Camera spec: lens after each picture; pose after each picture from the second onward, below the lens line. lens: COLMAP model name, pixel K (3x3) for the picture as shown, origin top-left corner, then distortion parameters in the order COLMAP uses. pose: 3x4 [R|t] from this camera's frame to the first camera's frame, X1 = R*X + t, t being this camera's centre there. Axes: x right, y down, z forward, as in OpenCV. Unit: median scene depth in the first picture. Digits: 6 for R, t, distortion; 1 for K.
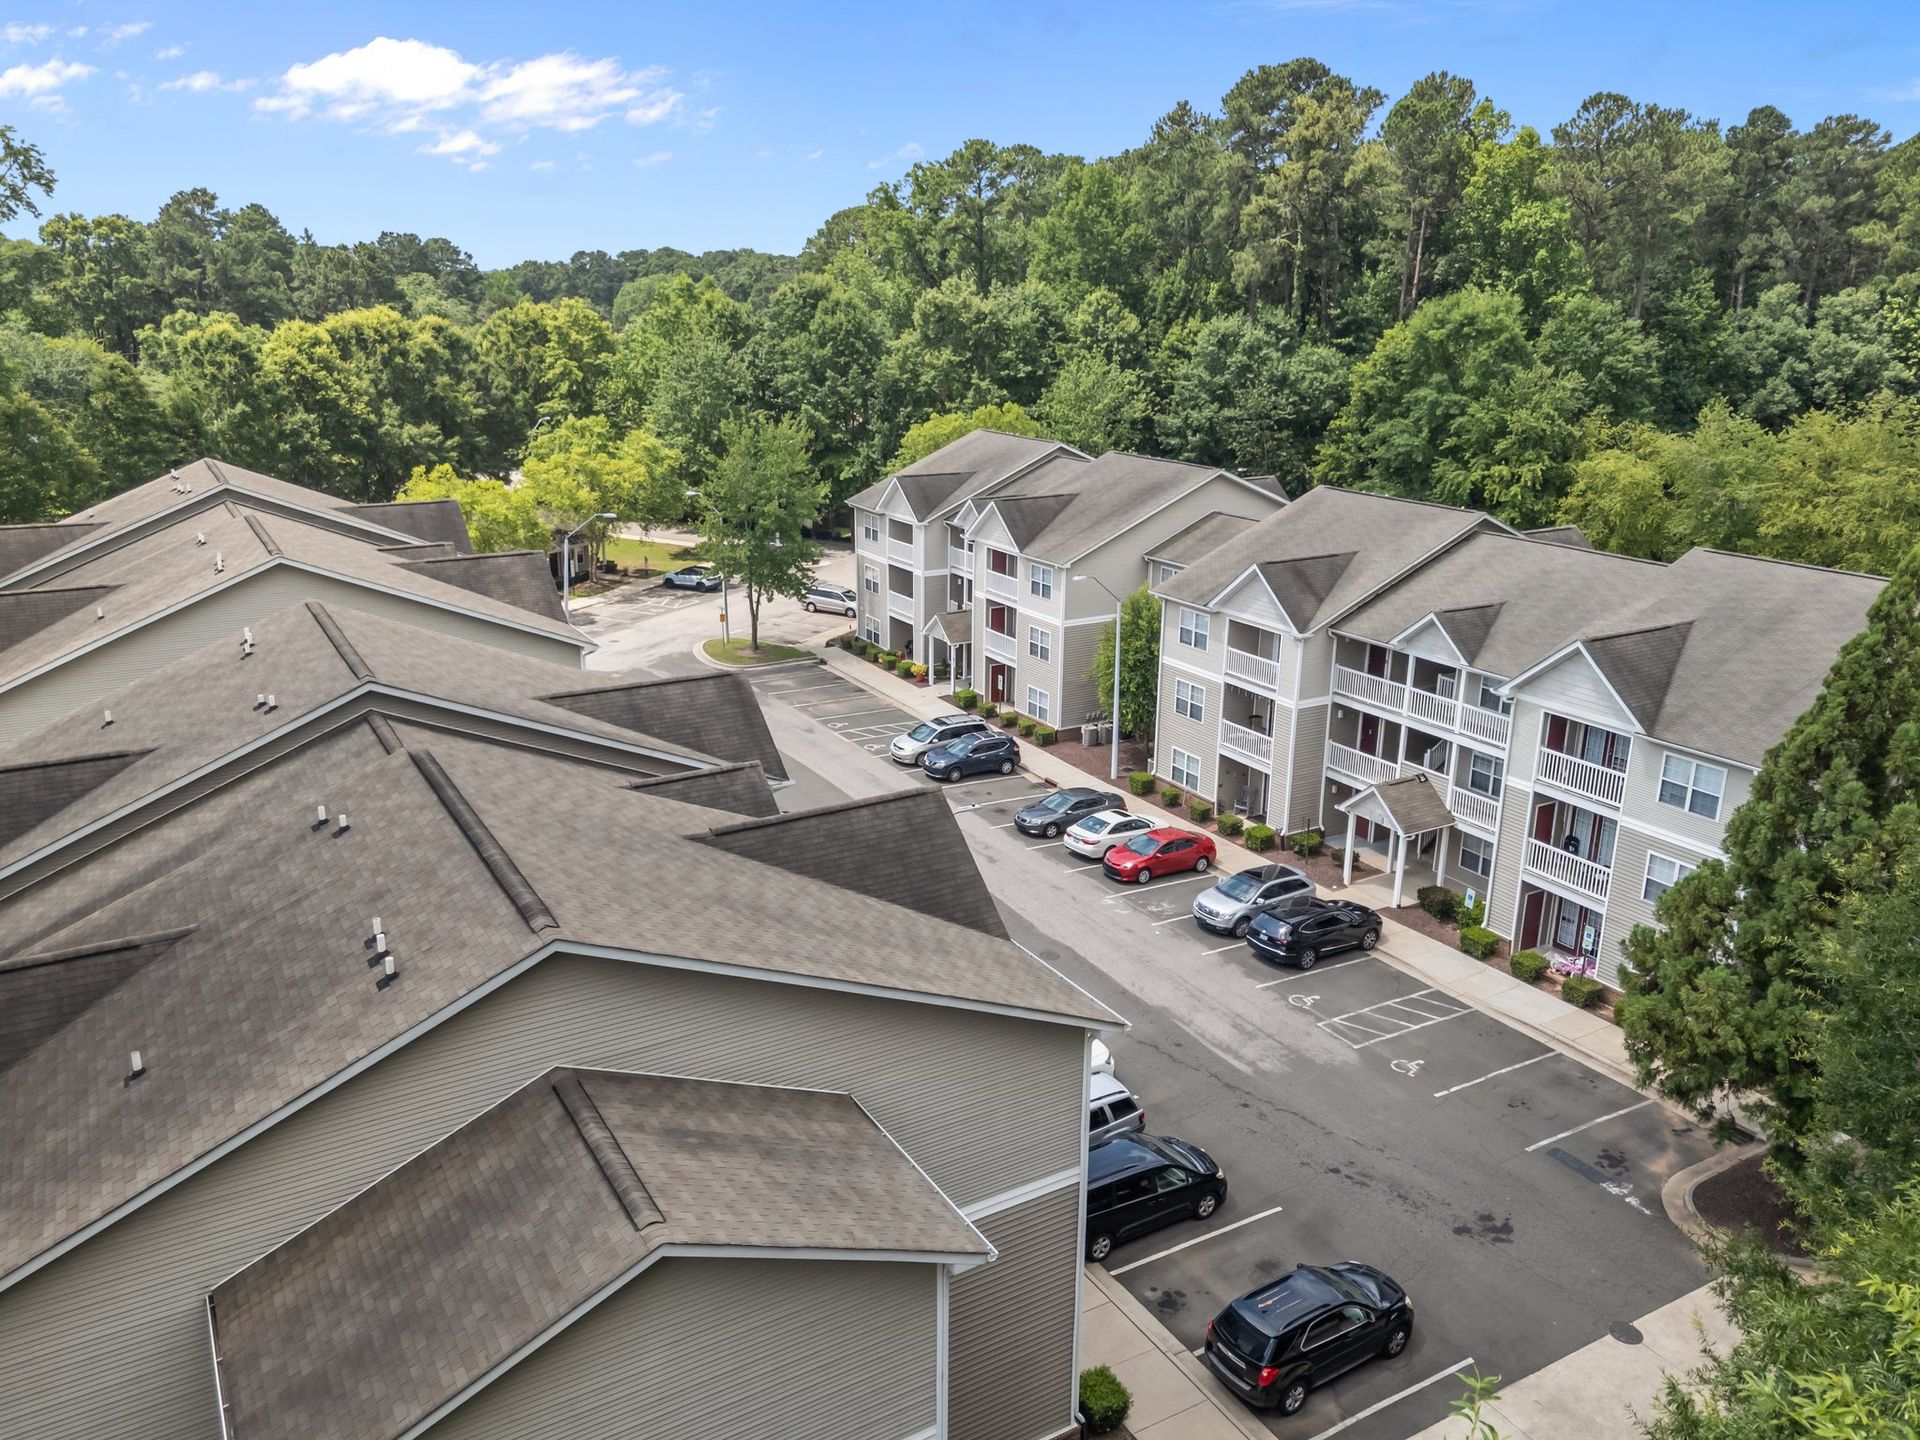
lens RADIAL K [[1412.9, 0, 959.9], [0, 1412.9, 711.7], [0, 0, 1]] dist [0.079623, -0.080589]
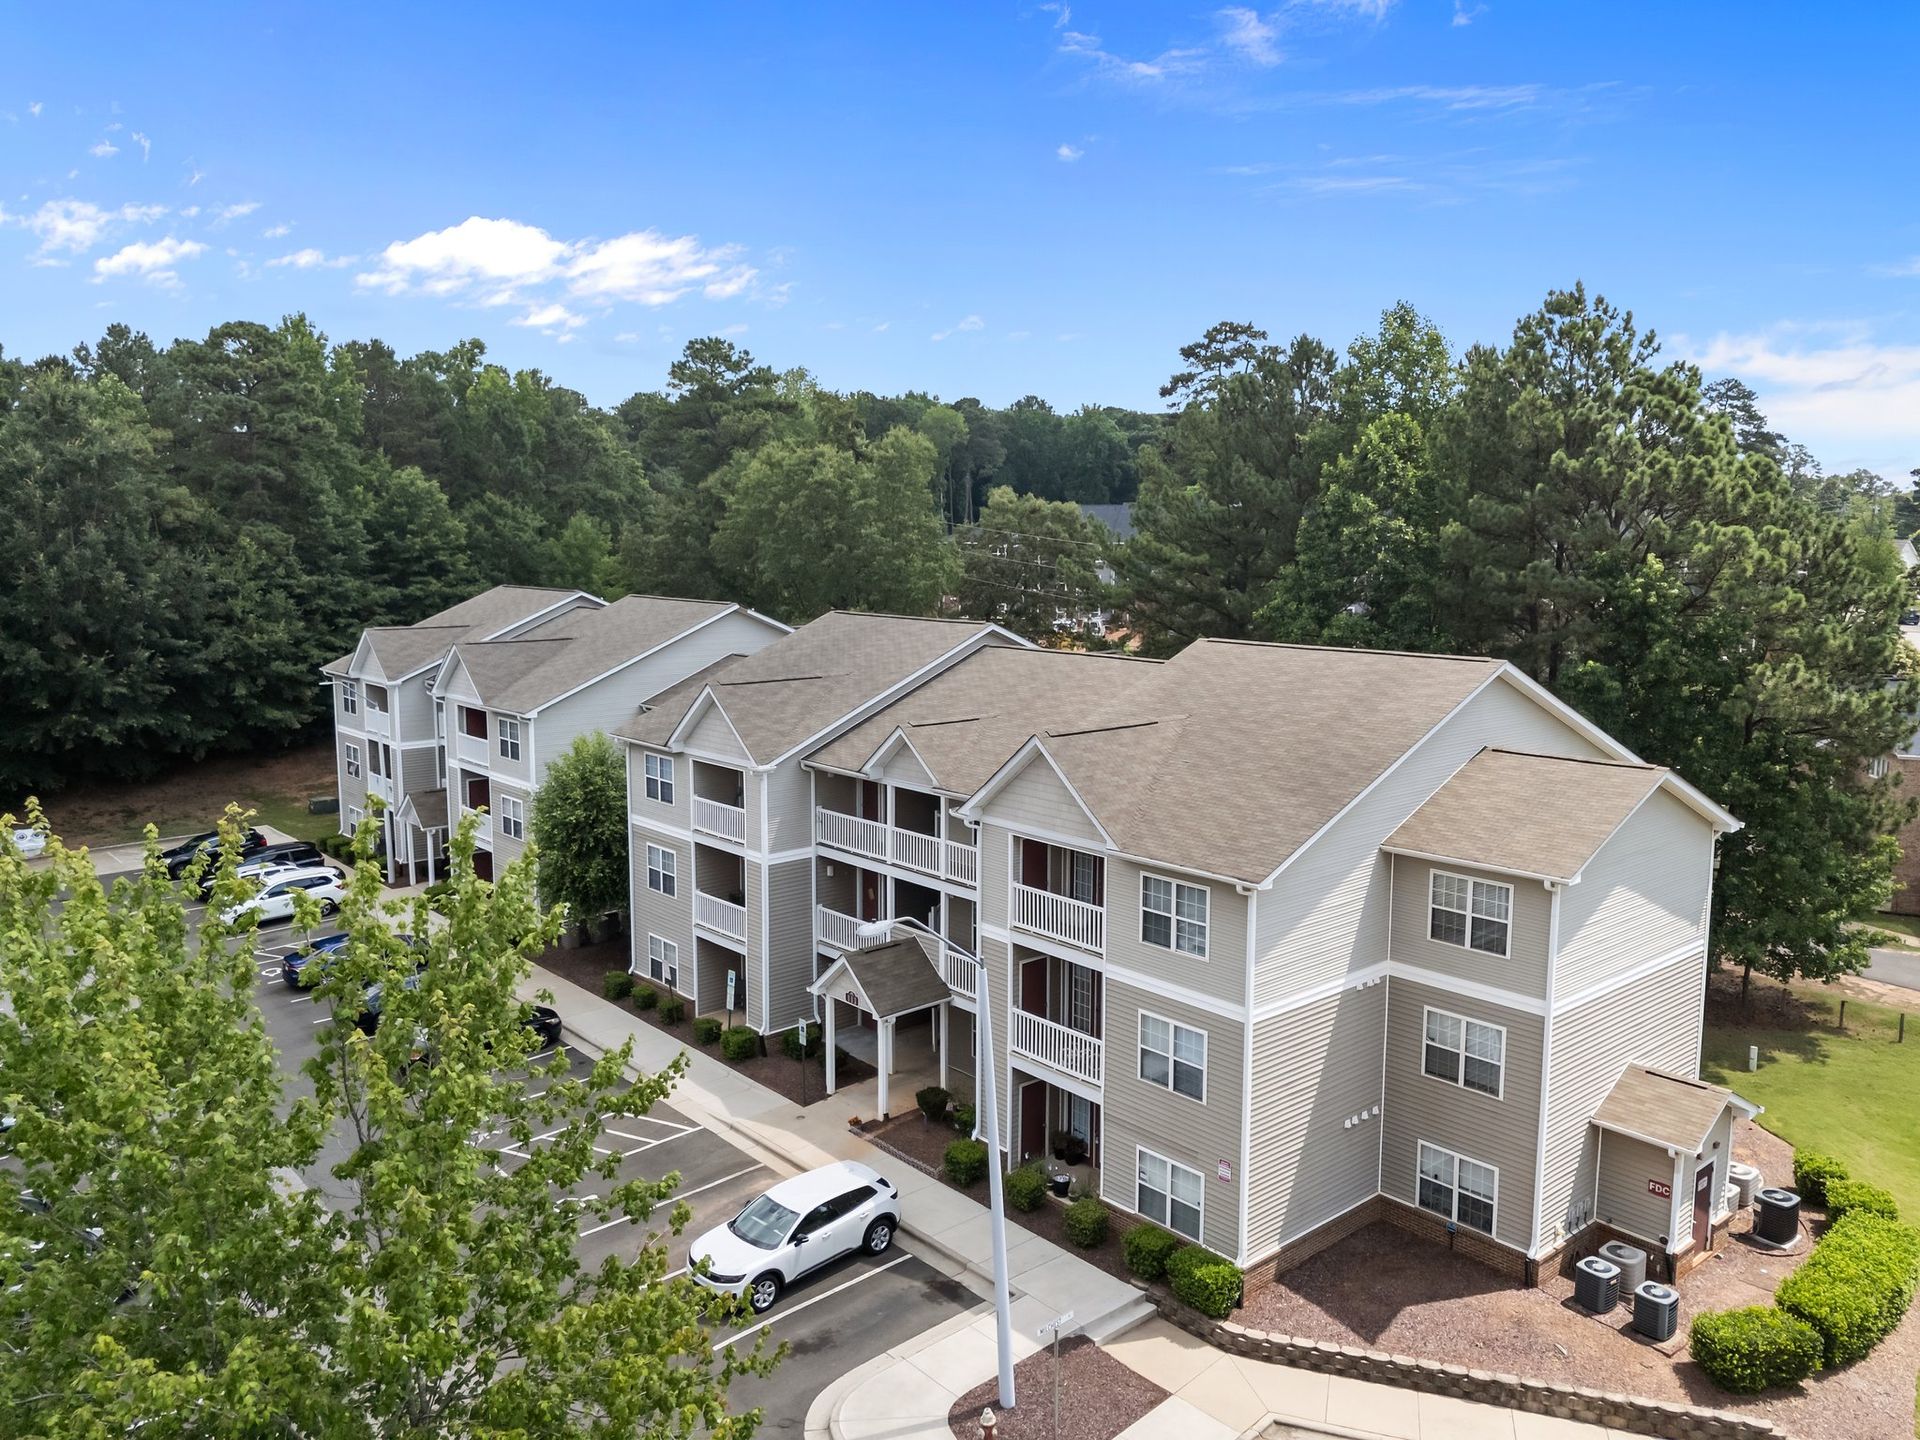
lens RADIAL K [[1412.9, 0, 959.9], [0, 1412.9, 711.7], [0, 0, 1]] dist [0.079623, -0.080589]
pose [[0.983277, -0.034451, 0.178827, 0.203933], [0.062752, 0.985903, -0.155106, 0.040991], [-0.170963, 0.163734, 0.971578, 0.217926]]
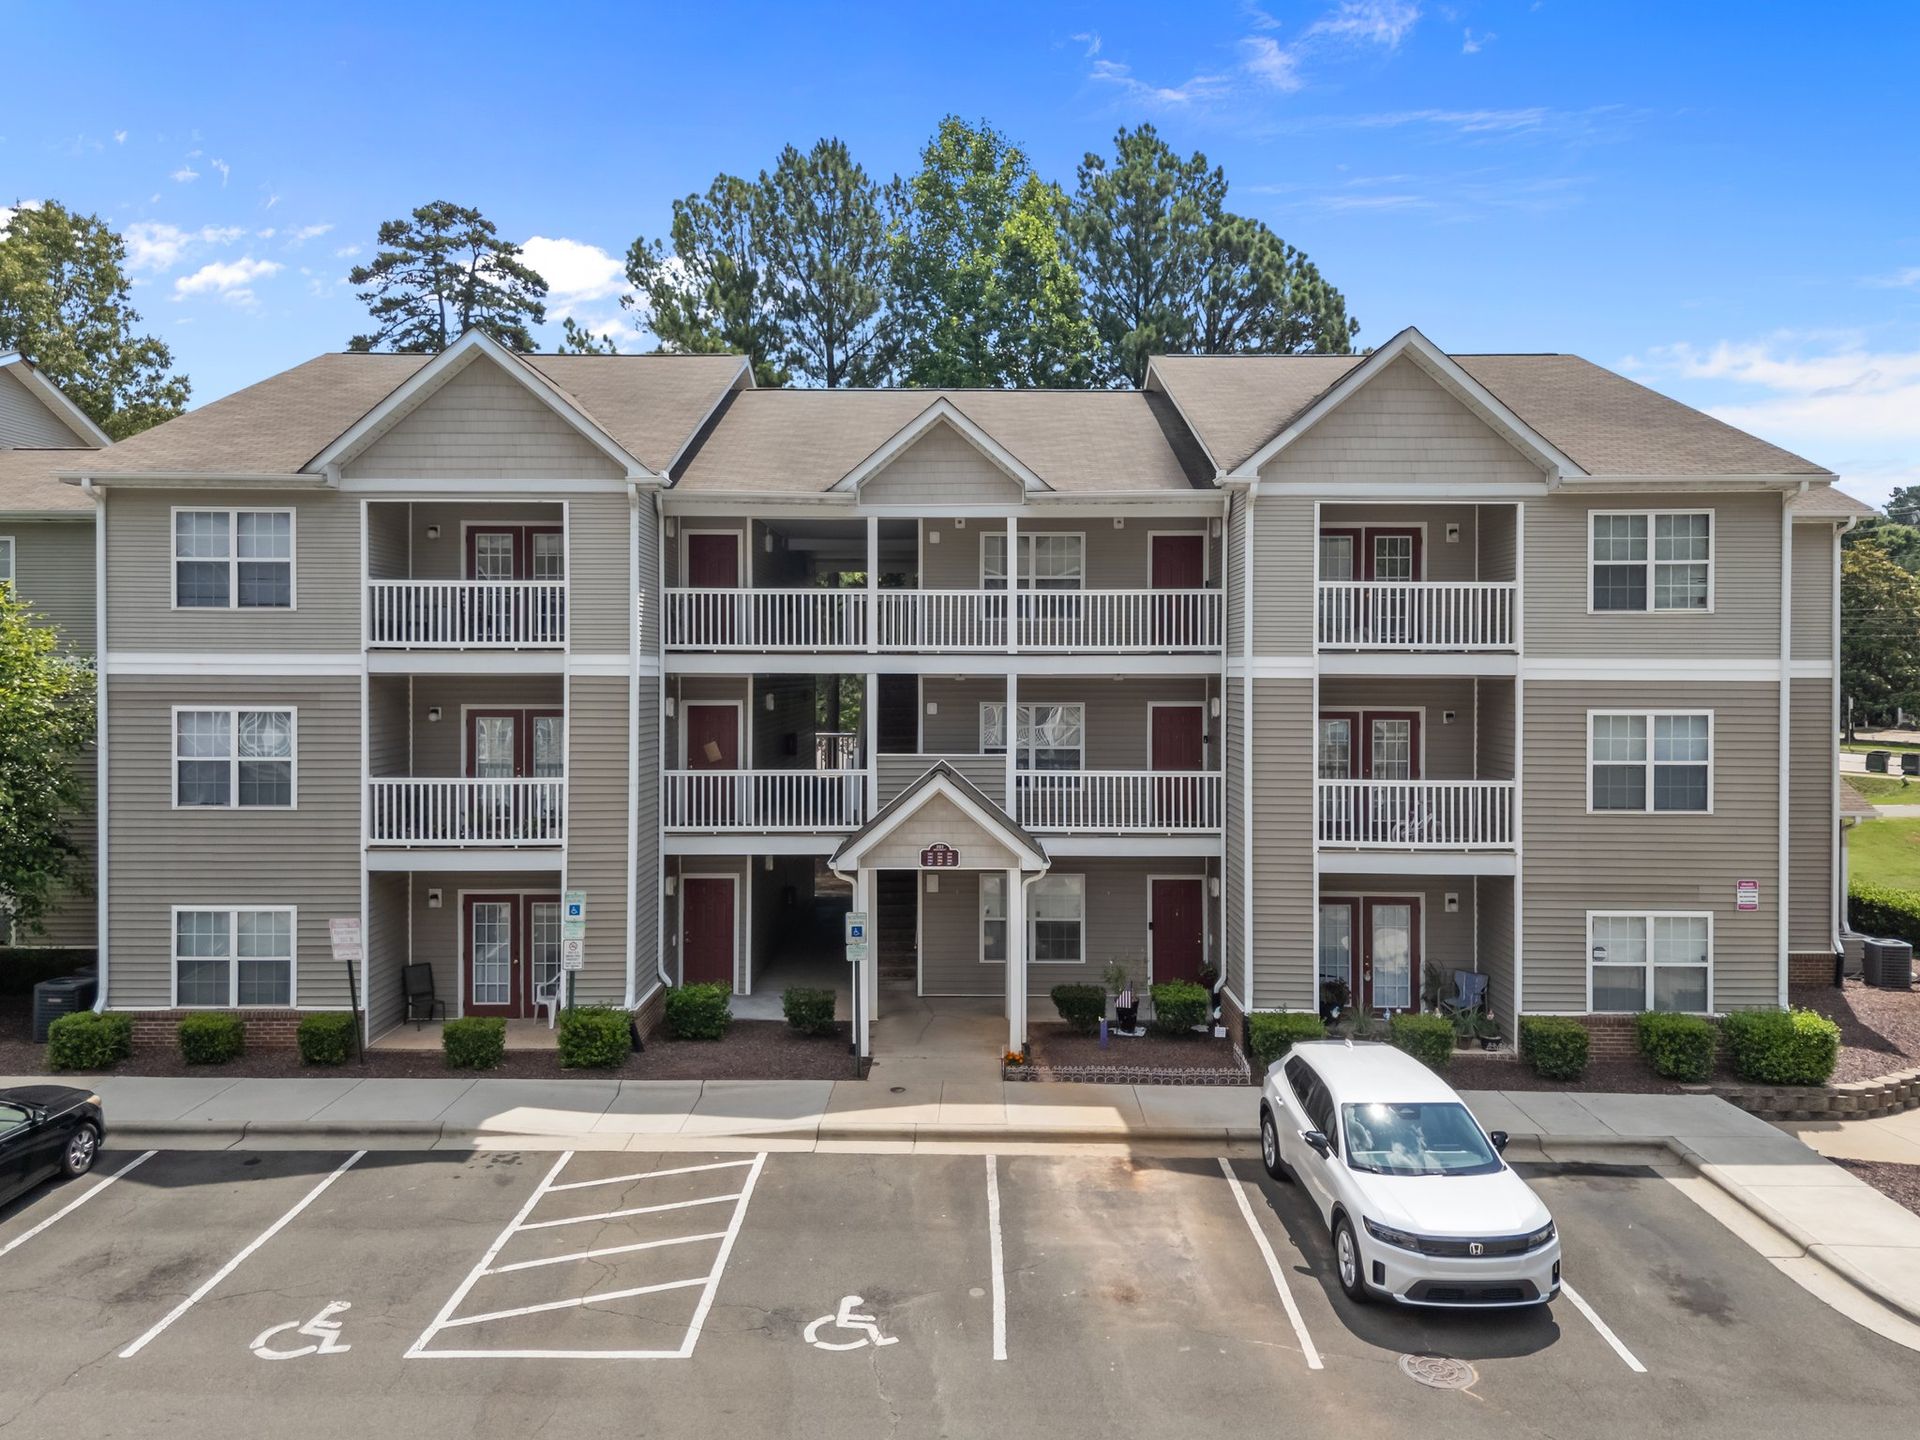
lens RADIAL K [[1412.9, 0, 959.9], [0, 1412.9, 711.7], [0, 0, 1]] dist [0.079623, -0.080589]
pose [[0.520849, -0.040295, 0.852697, -0.058211], [0.251879, 0.961668, -0.108410, 0.073461], [-0.815643, 0.271241, 0.511033, 0.712714]]
